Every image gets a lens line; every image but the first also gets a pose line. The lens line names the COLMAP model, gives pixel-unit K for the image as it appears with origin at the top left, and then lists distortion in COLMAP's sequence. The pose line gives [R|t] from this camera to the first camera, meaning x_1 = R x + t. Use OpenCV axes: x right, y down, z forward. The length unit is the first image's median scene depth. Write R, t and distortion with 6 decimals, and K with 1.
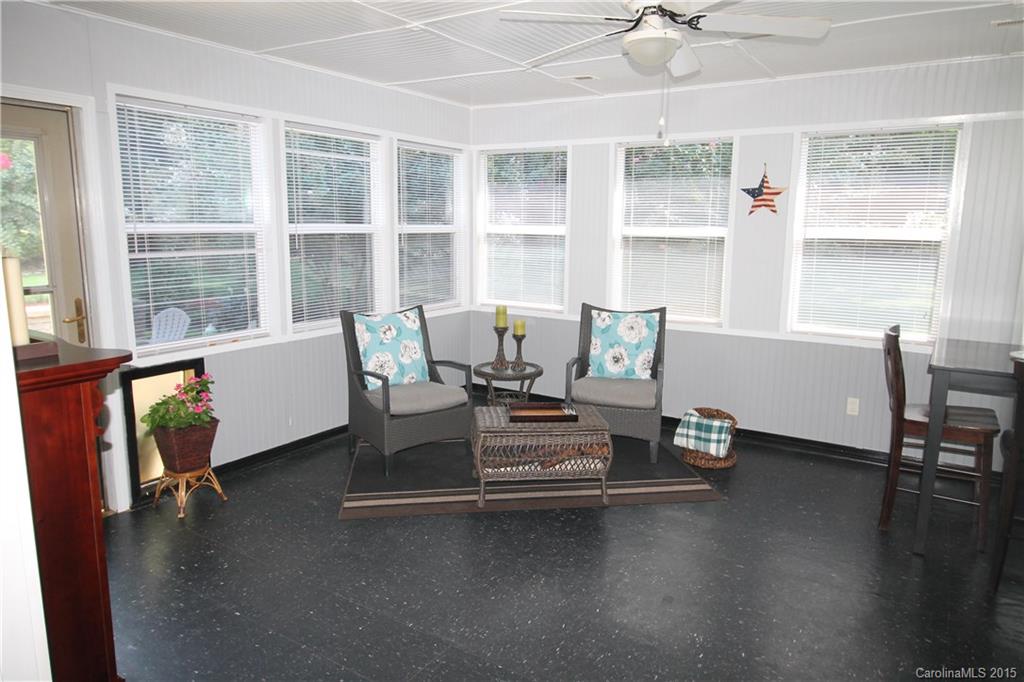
lens RADIAL K [[672.0, 0, 512.0], [0, 672.0, 341.0], [0, 0, 1]] dist [0.036244, -0.034224]
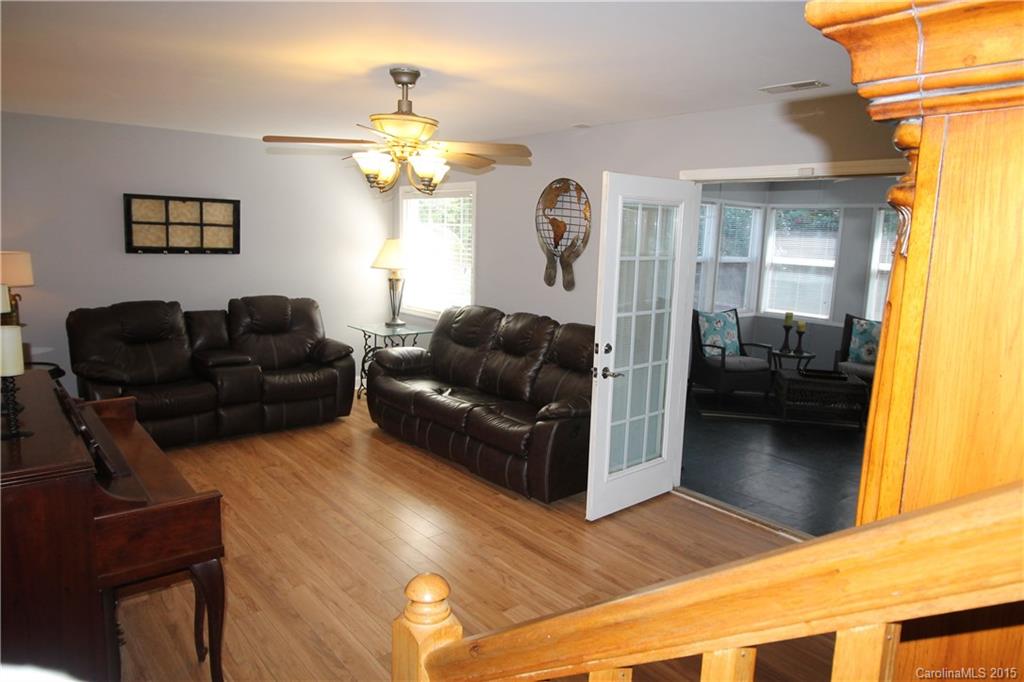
lens RADIAL K [[672.0, 0, 512.0], [0, 672.0, 341.0], [0, 0, 1]] dist [0.036244, -0.034224]
pose [[0.957959, 0.071905, -0.277747, -0.196593], [-0.079592, 0.996691, -0.016483, 0.093405], [0.275643, 0.037896, 0.960513, -0.699483]]
